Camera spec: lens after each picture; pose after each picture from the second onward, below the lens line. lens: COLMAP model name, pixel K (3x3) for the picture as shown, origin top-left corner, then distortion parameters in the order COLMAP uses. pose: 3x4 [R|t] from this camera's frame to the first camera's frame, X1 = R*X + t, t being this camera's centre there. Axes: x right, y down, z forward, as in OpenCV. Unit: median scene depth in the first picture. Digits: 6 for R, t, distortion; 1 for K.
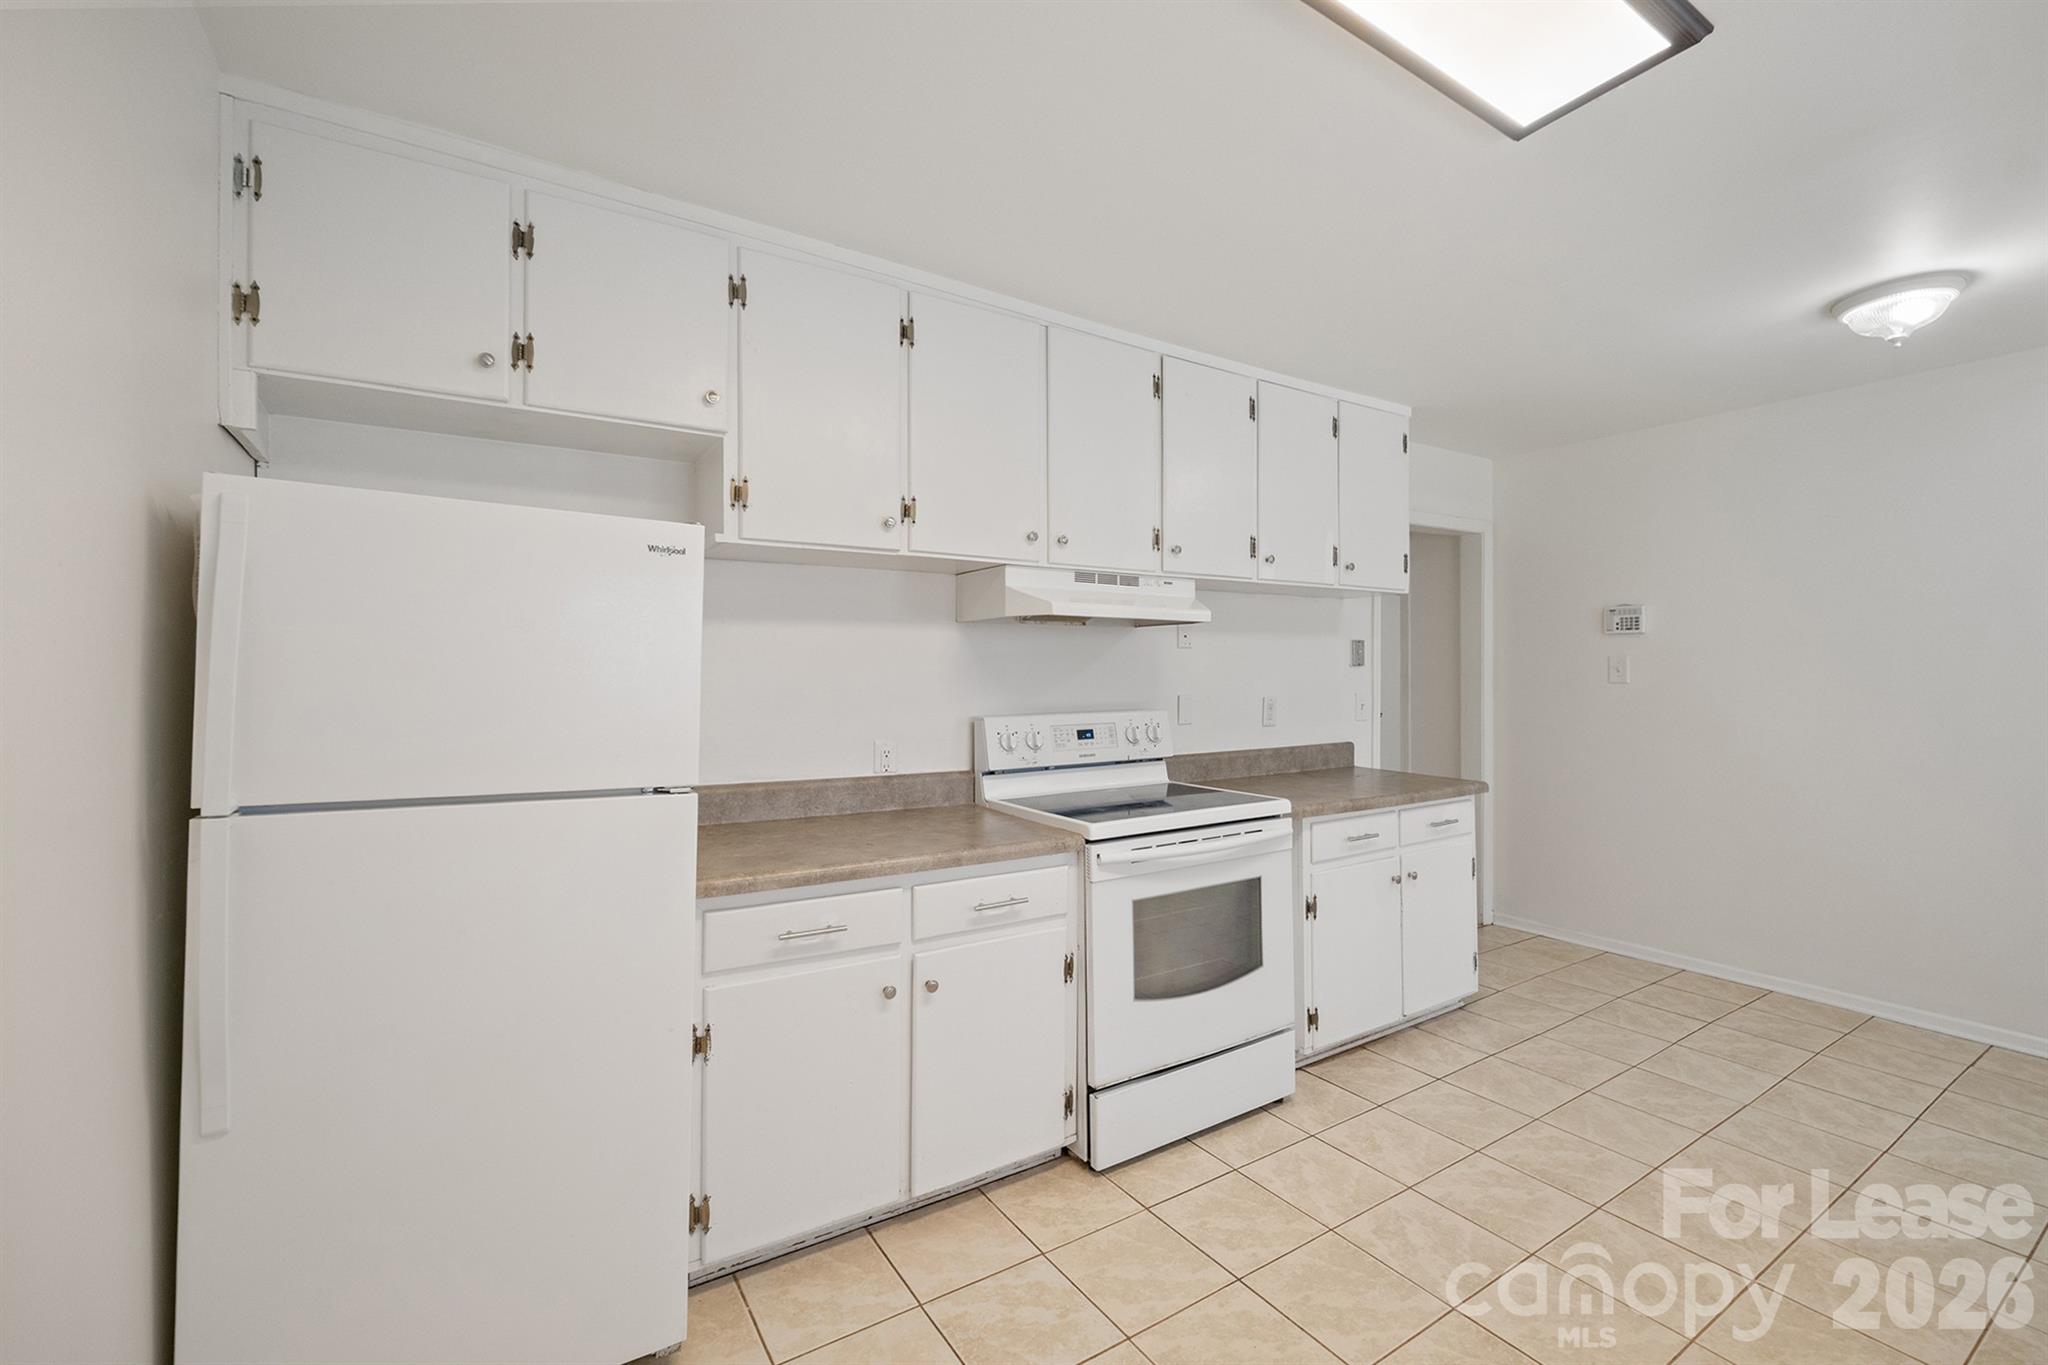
lens RADIAL K [[874.0, 0, 1033.0], [0, 874.0, 672.7], [0, 0, 1]] dist [-0.015967, 0.000648]
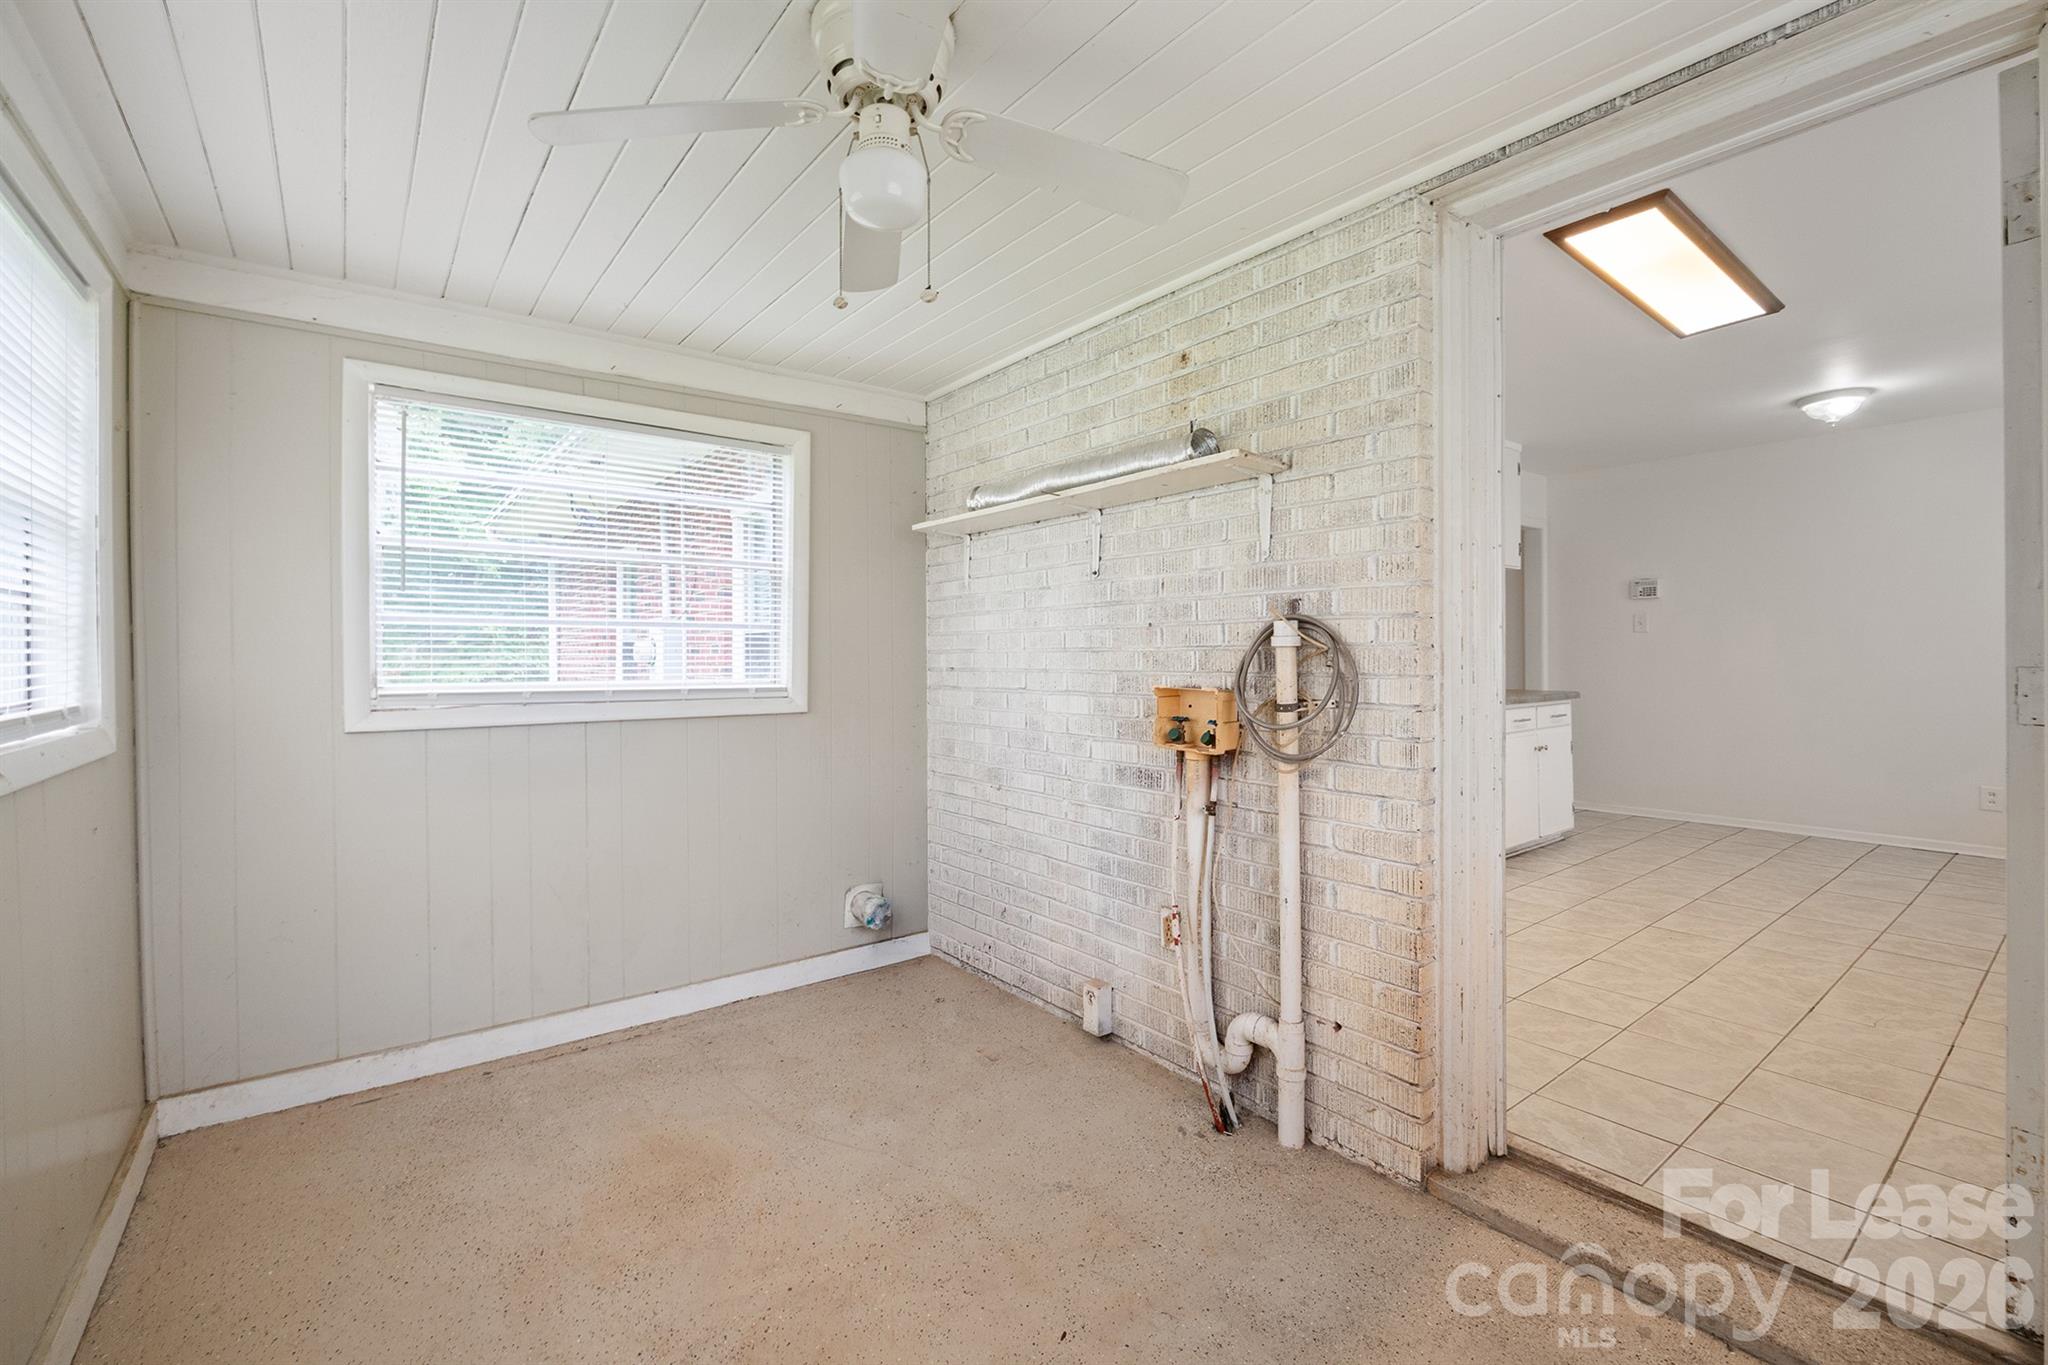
lens RADIAL K [[883.0, 0, 1029.3], [0, 883.0, 658.2], [0, 0, 1]] dist [-0.020919, -0.000037]
pose [[0.995925, -0.001706, 0.090172, -0.714552], [0.001696, 0.999999, 0.000183, 0.078682], [-0.090172, -0.000030, 0.995926, -0.553878]]
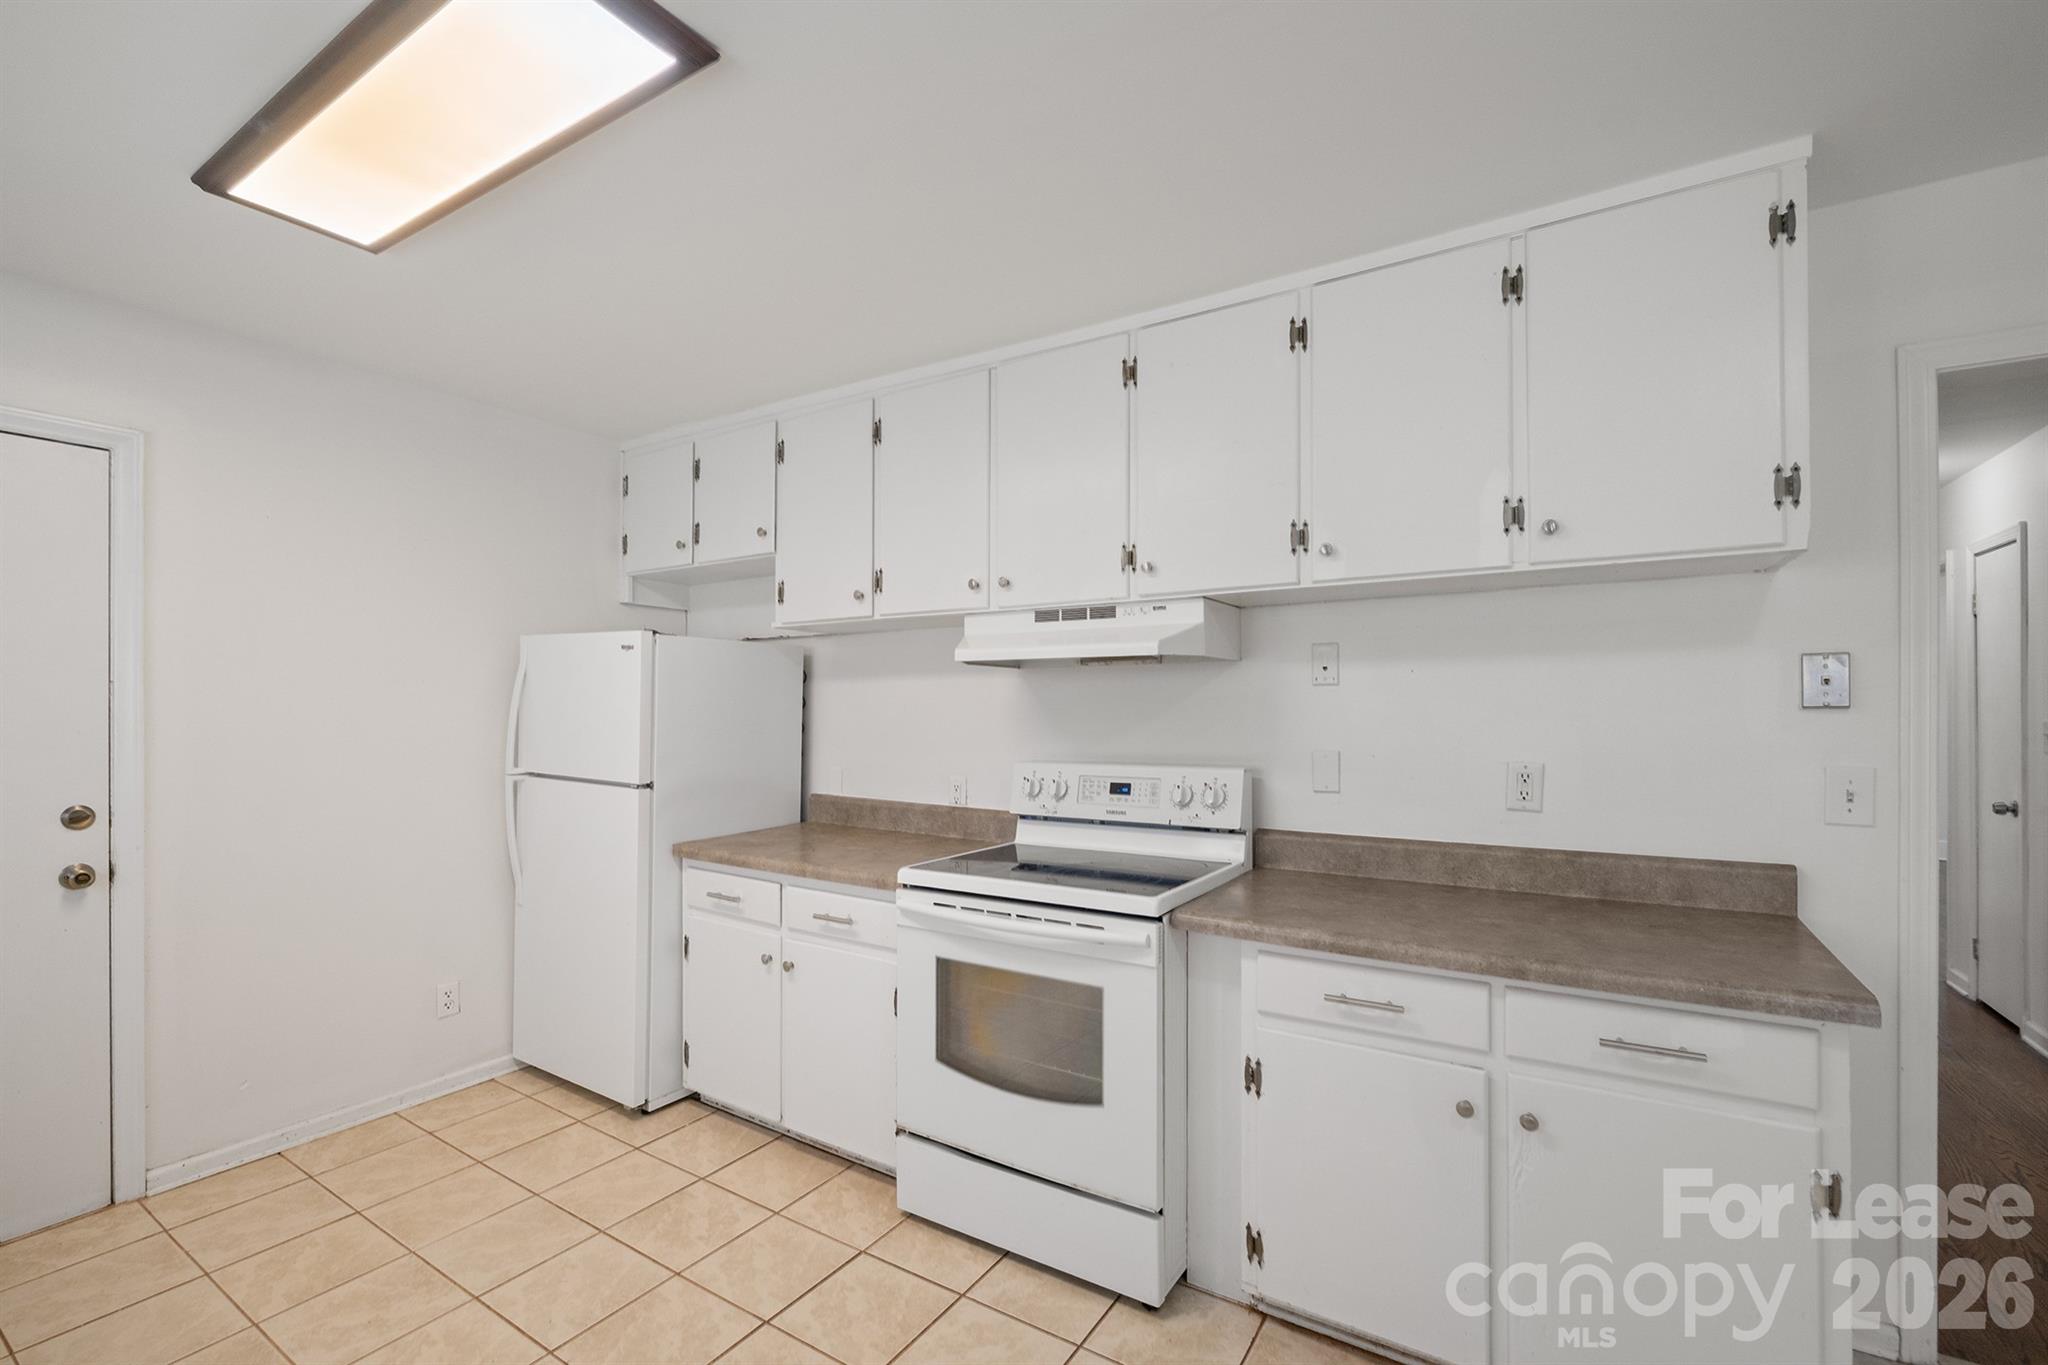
lens RADIAL K [[882.9, 0, 1022.3], [0, 882.9, 707.4], [0, 0, 1]] dist [-0.009189, 0.000047]
pose [[0.413683, 0.000644, -0.910421, 0.891535], [-0.000092, 1.000000, 0.000665, -0.012843], [0.910421, -0.000191, 0.413683, 0.584477]]
